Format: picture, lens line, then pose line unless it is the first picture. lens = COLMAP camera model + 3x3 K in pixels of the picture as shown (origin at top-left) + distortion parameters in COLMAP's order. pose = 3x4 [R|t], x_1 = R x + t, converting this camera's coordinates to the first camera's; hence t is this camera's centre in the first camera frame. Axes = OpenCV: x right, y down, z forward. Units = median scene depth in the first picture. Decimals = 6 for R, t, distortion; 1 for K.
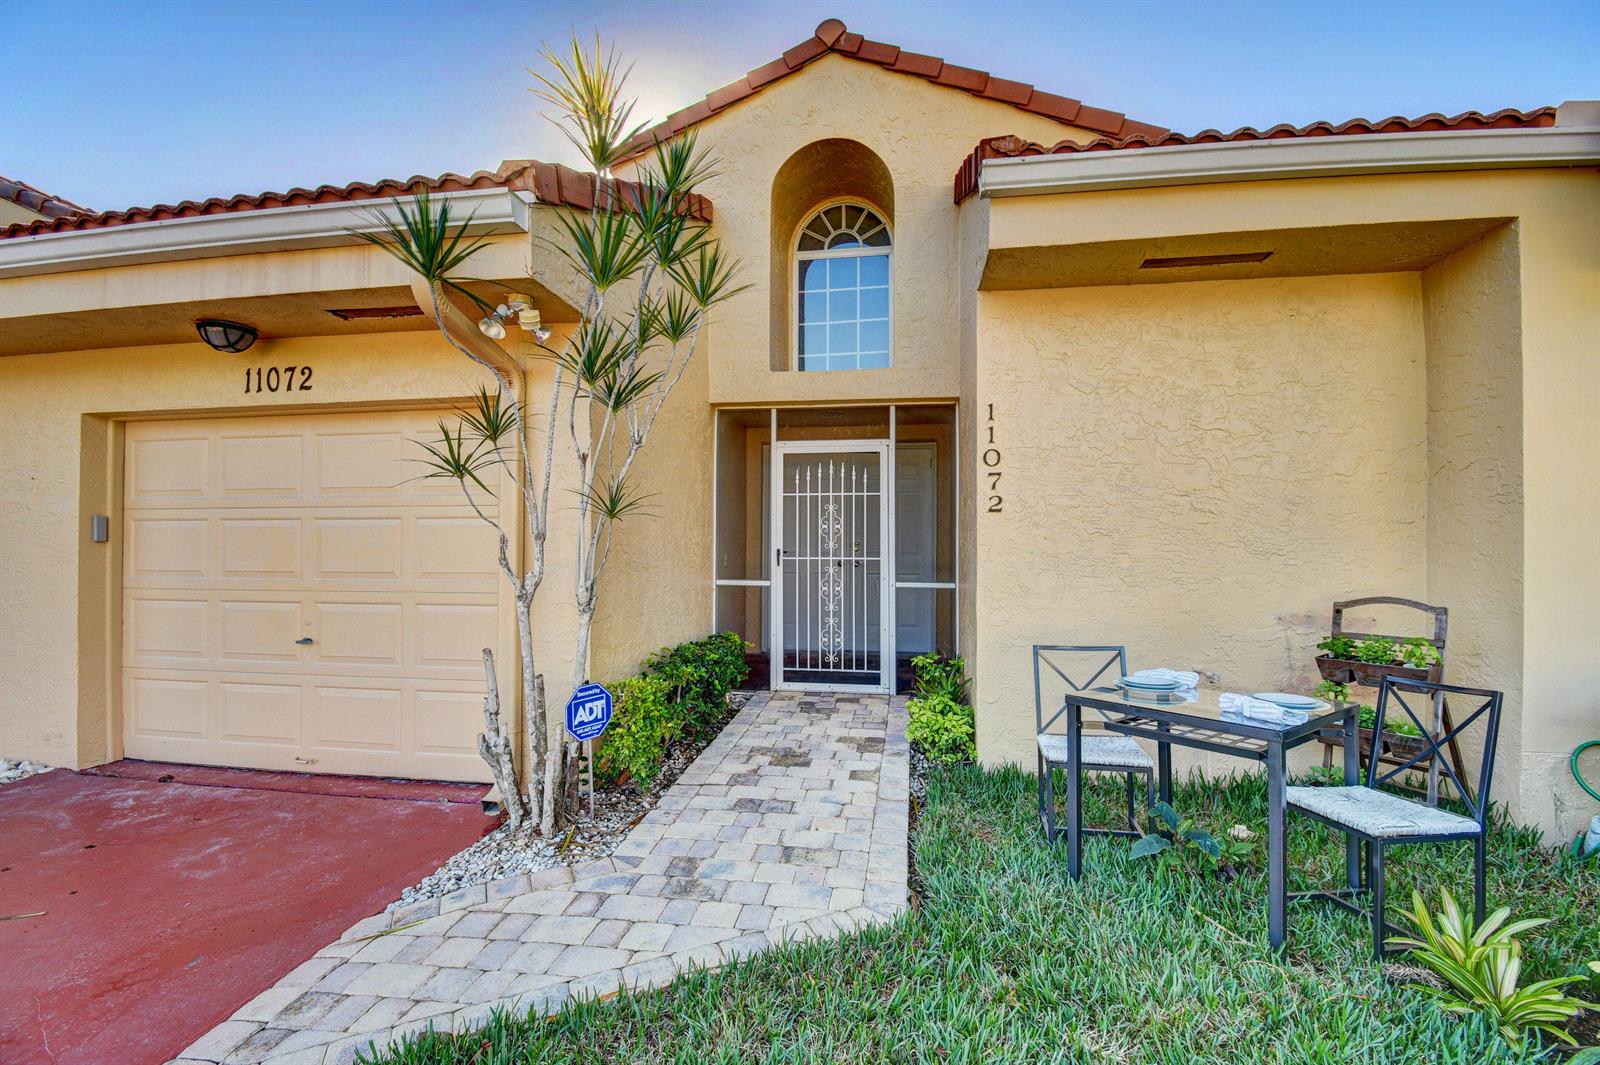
lens RADIAL K [[718.5, 0, 791.4], [0, 718.5, 527.7], [0, 0, 1]] dist [0.003785, -0.012893]
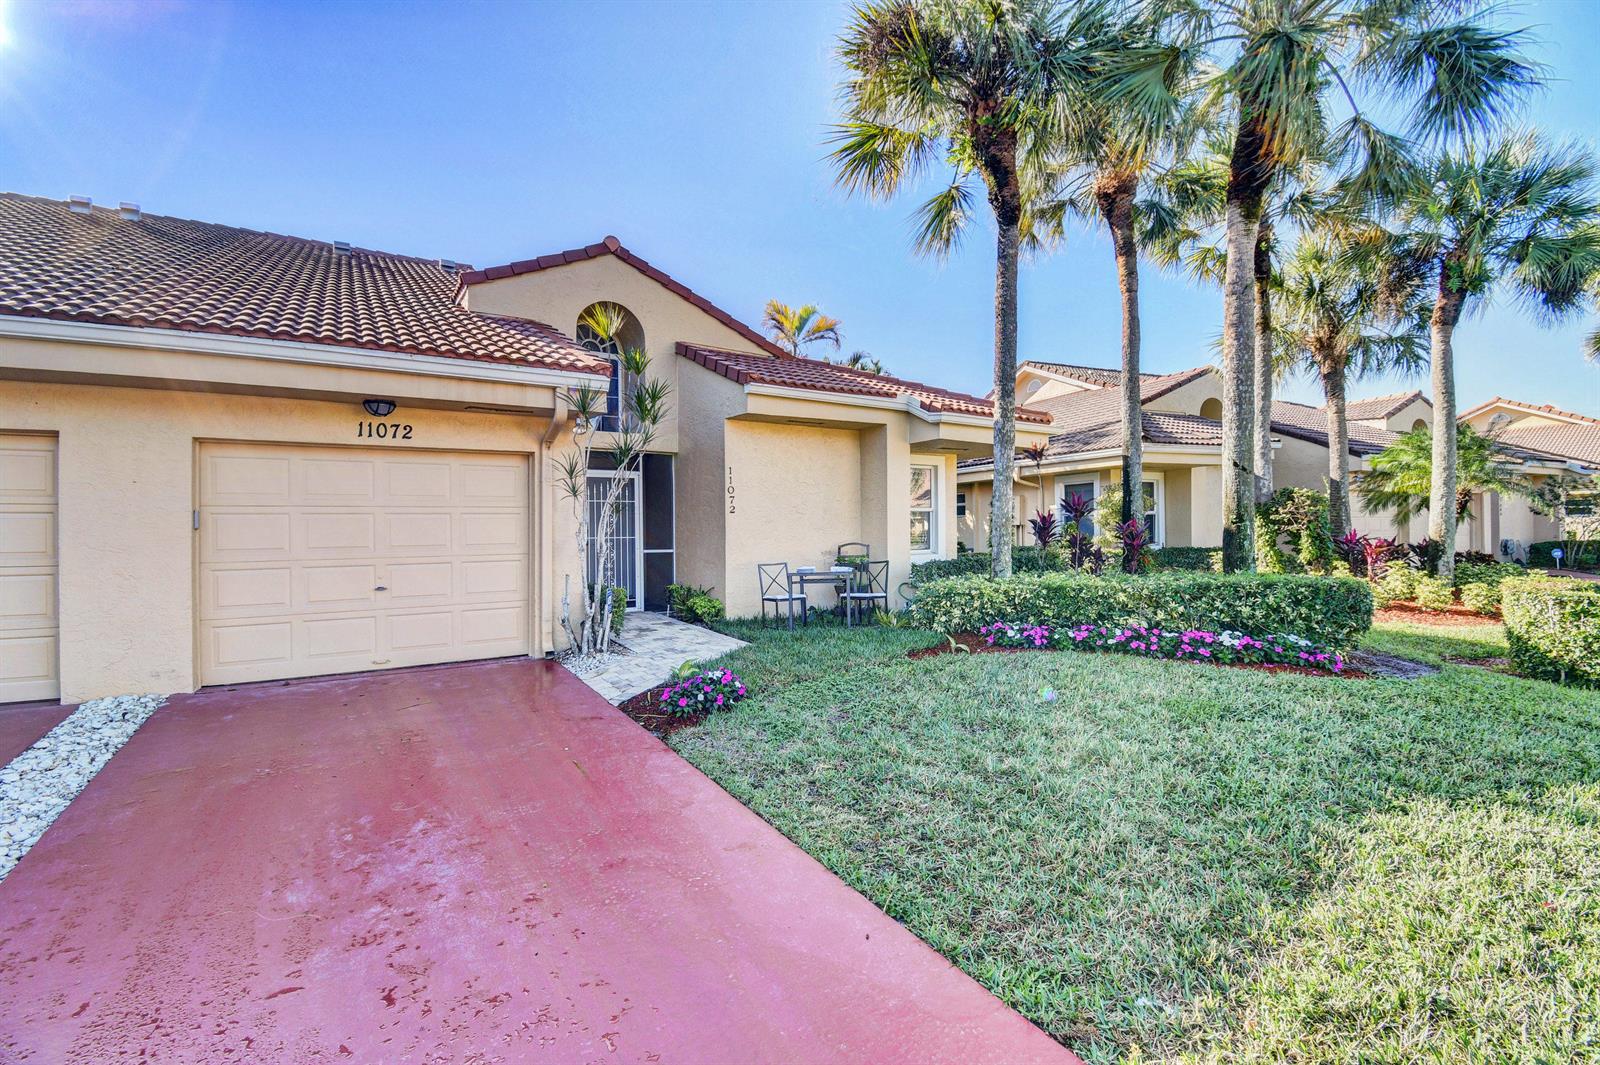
lens RADIAL K [[718.5, 0, 802.3], [0, 718.5, 533.0], [0, 0, 1]] dist [0.003785, -0.012893]
pose [[0.741966, -0.010353, 0.670357, -1.126574], [0.005431, 0.999941, 0.009431, 0.023103], [-0.670415, -0.003357, 0.741979, -0.911841]]
